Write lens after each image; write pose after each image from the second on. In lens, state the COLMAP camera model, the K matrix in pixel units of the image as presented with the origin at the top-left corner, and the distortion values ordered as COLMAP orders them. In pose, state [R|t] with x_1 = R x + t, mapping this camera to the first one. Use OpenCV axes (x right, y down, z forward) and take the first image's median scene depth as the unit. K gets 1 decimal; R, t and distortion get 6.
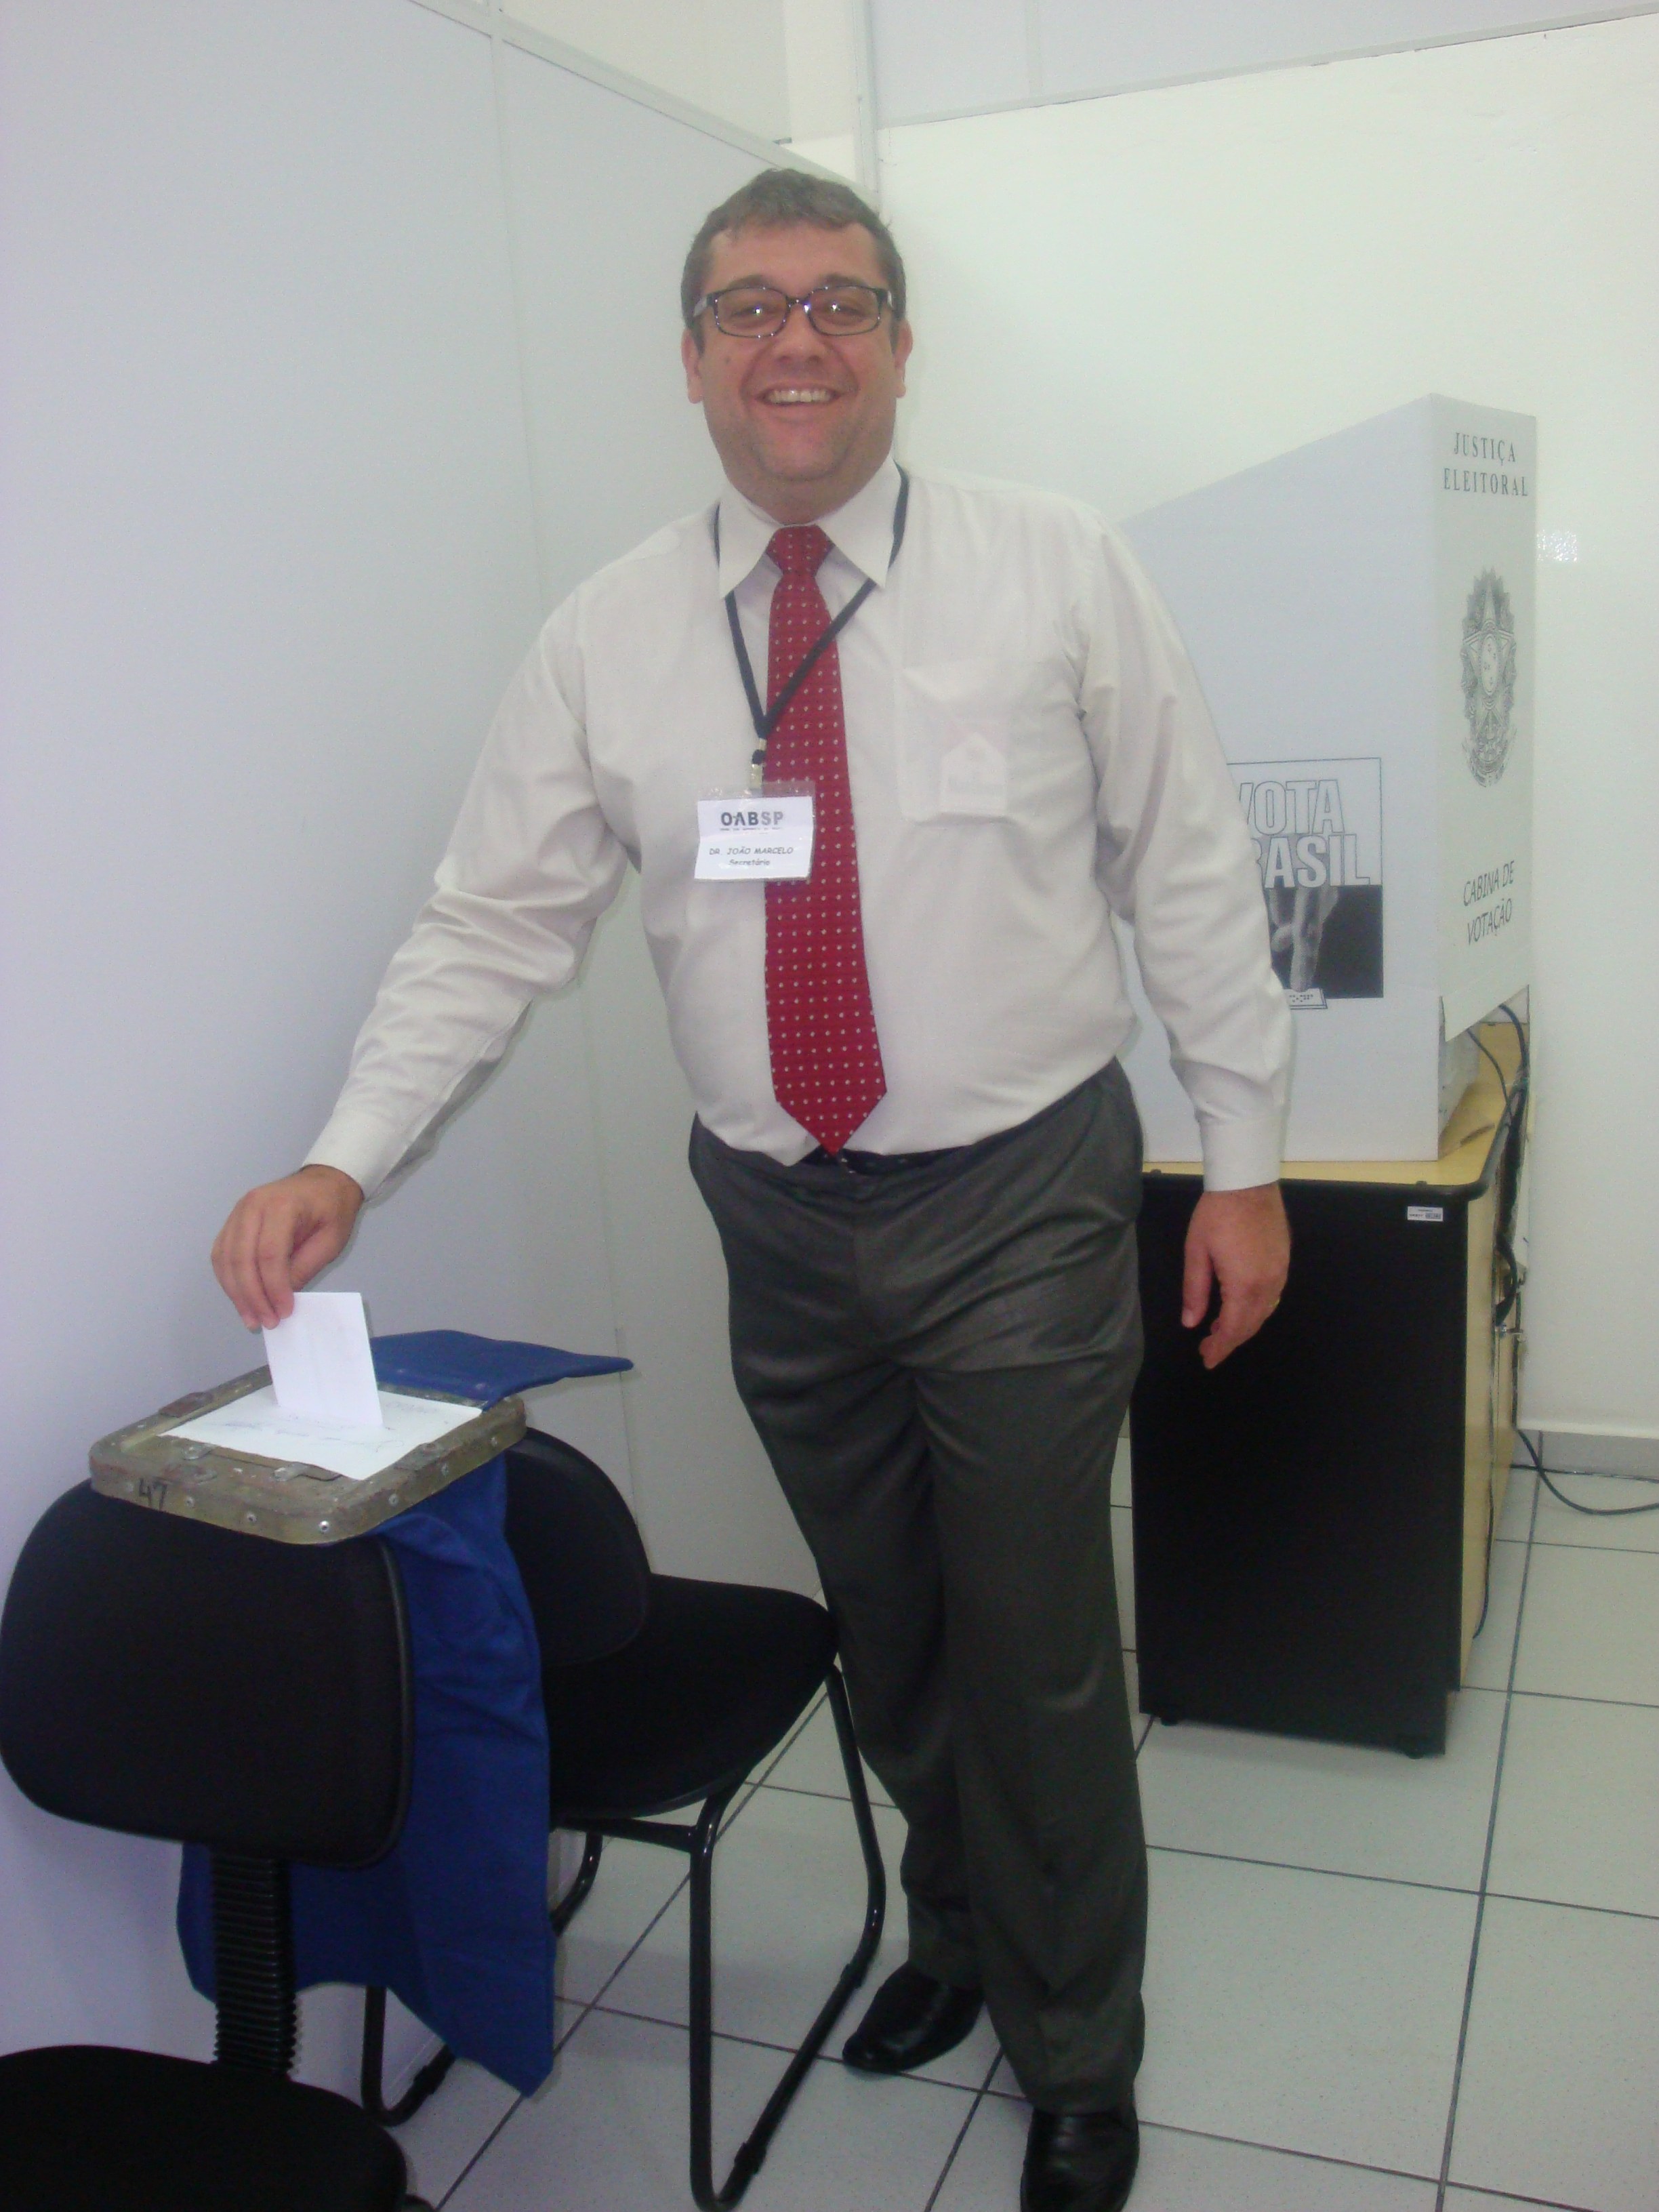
lens RADIAL K [[1970.4, 0, 838.8], [0, 1970.4, 1099.9], [0, 0, 1]] dist [-0.158177, 0.118954]
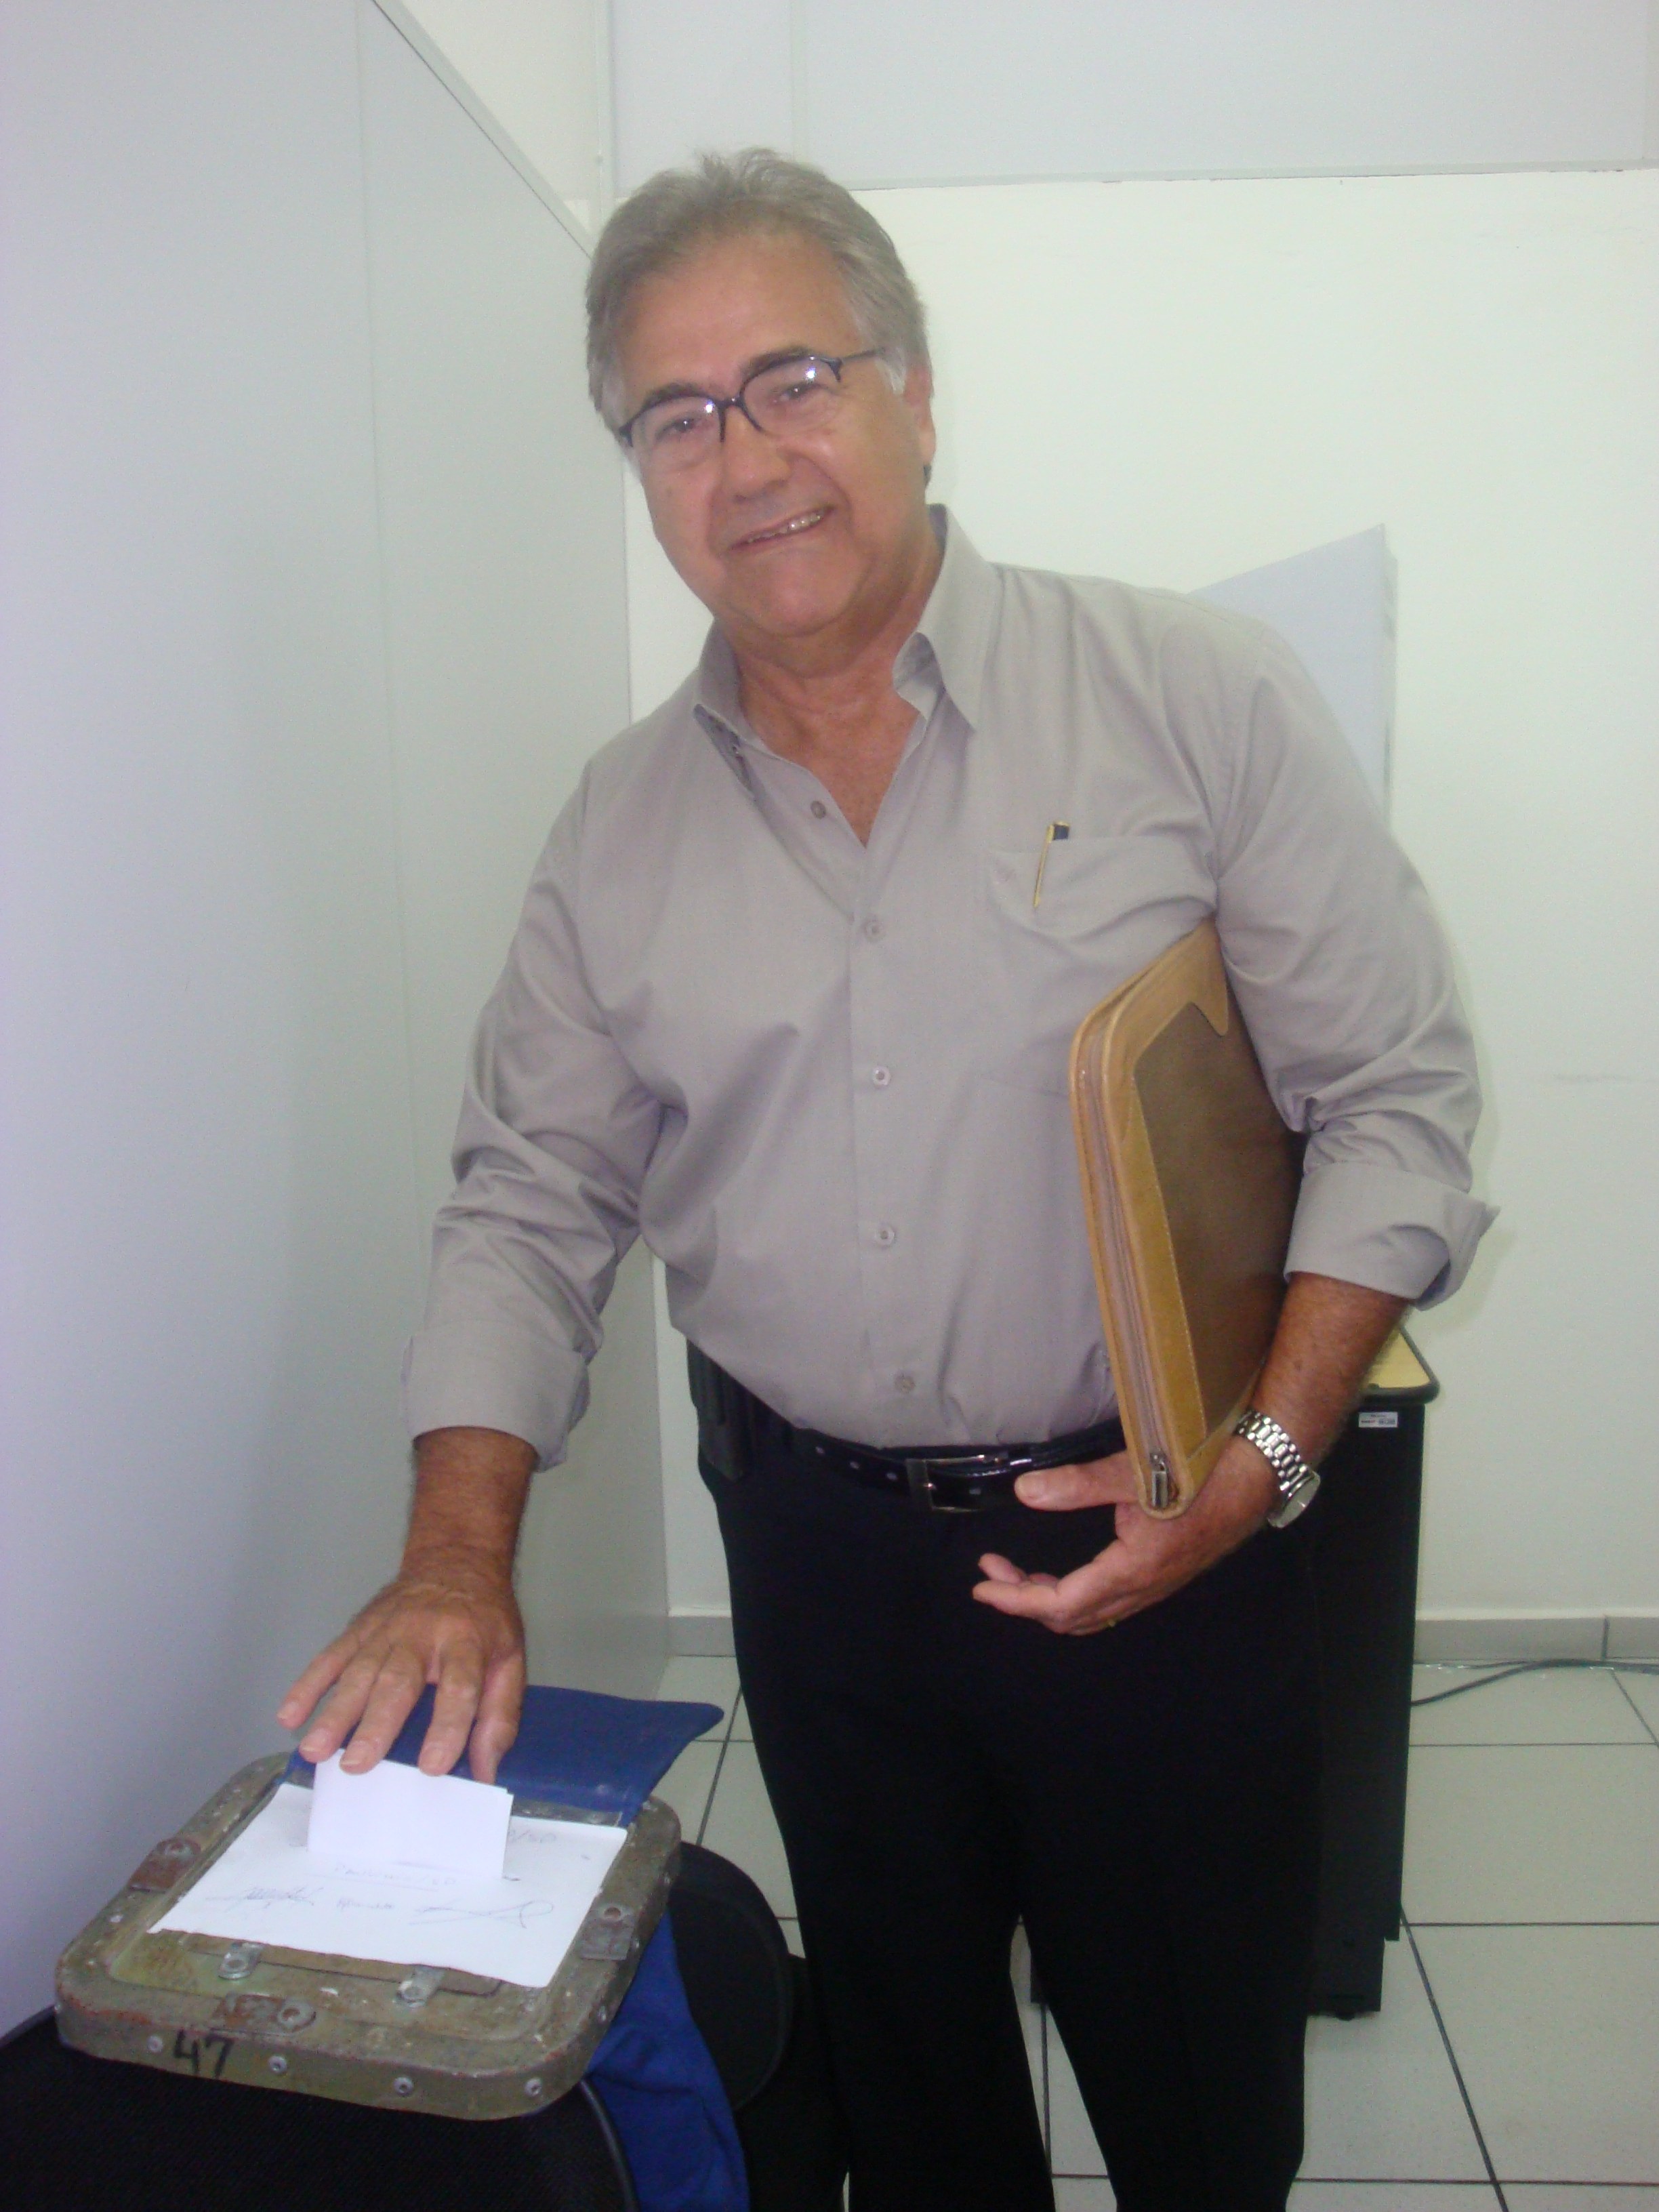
lens RADIAL K [[1952.4, 0, 818.2], [0, 1952.4, 1104.0], [0, 0, 1]] dist [-0.107123, 0.037033]
pose [[0.956899, -0.003520, 0.290400, -0.206668], [0.024168, 0.997423, -0.067545, -0.033095], [-0.289414, 0.071652, 0.954519, 0.205504]]
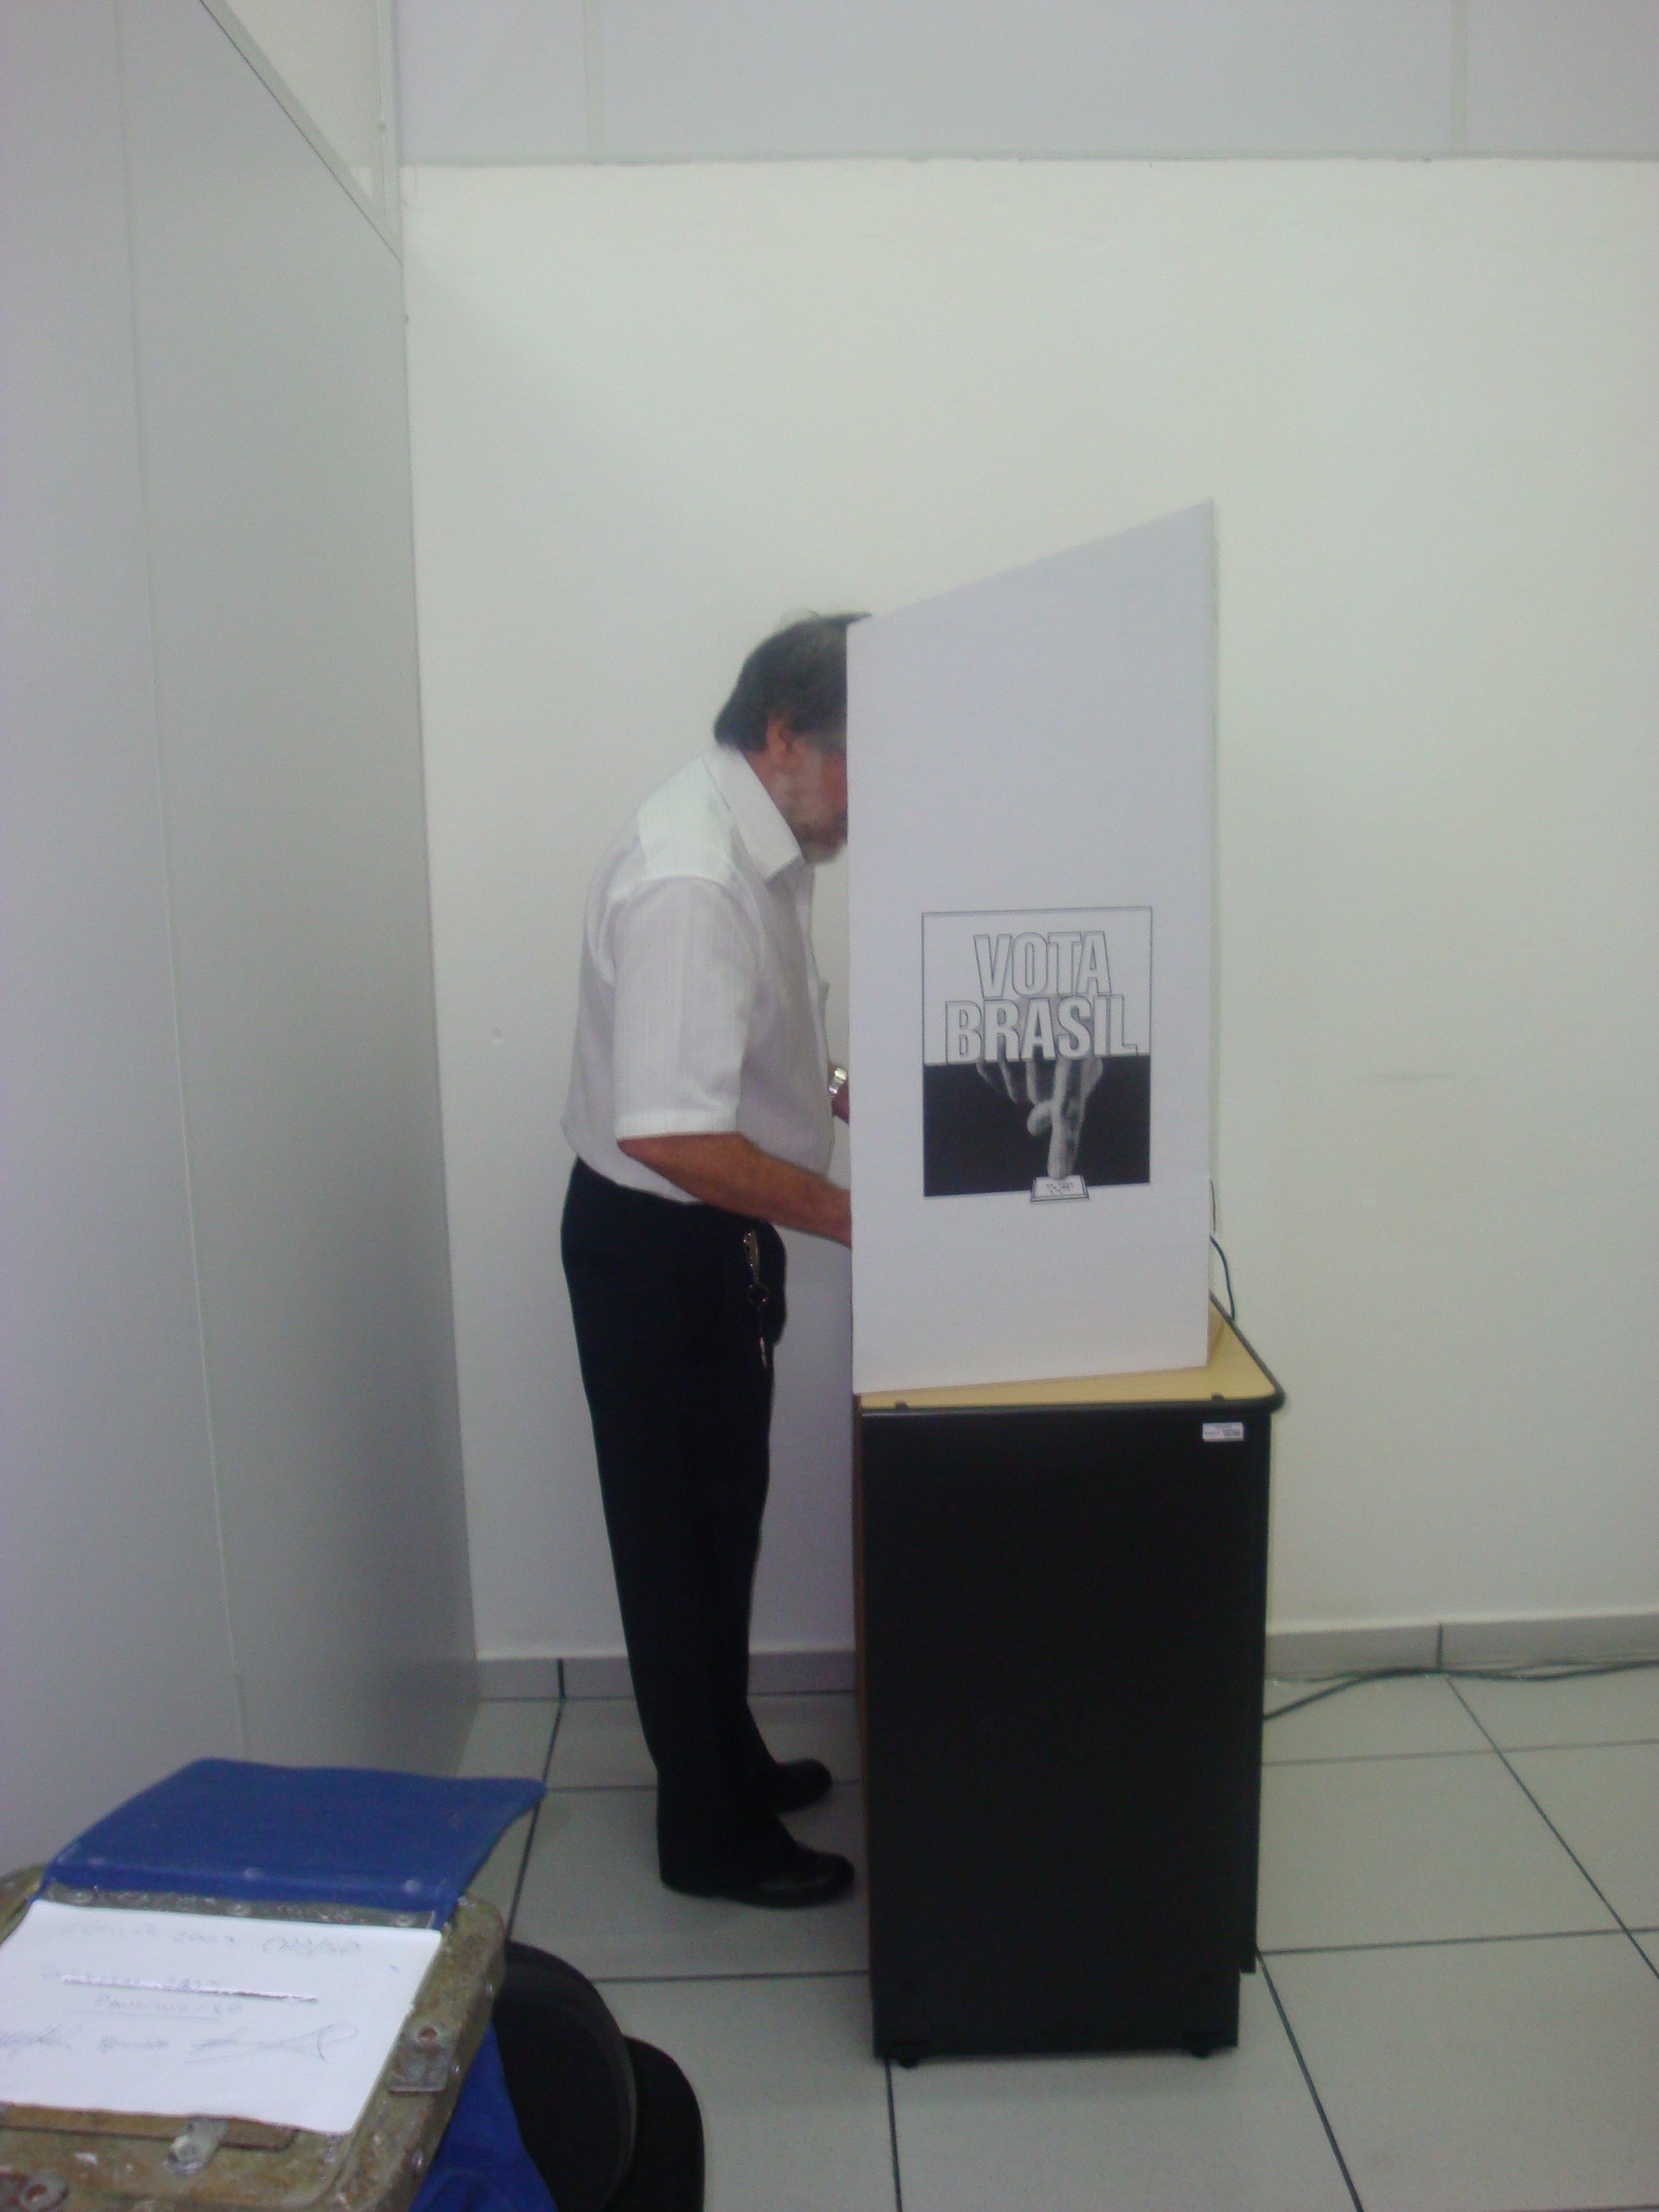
lens RADIAL K [[1976.0, 0, 828.5], [0, 1976.0, 1099.4], [0, 0, 1]] dist [-0.155386, 0.131502]
pose [[0.919691, -0.015613, 0.392332, -0.197573], [0.050079, 0.995713, -0.077769, -0.029540], [-0.389436, 0.091171, 0.916530, 0.255373]]
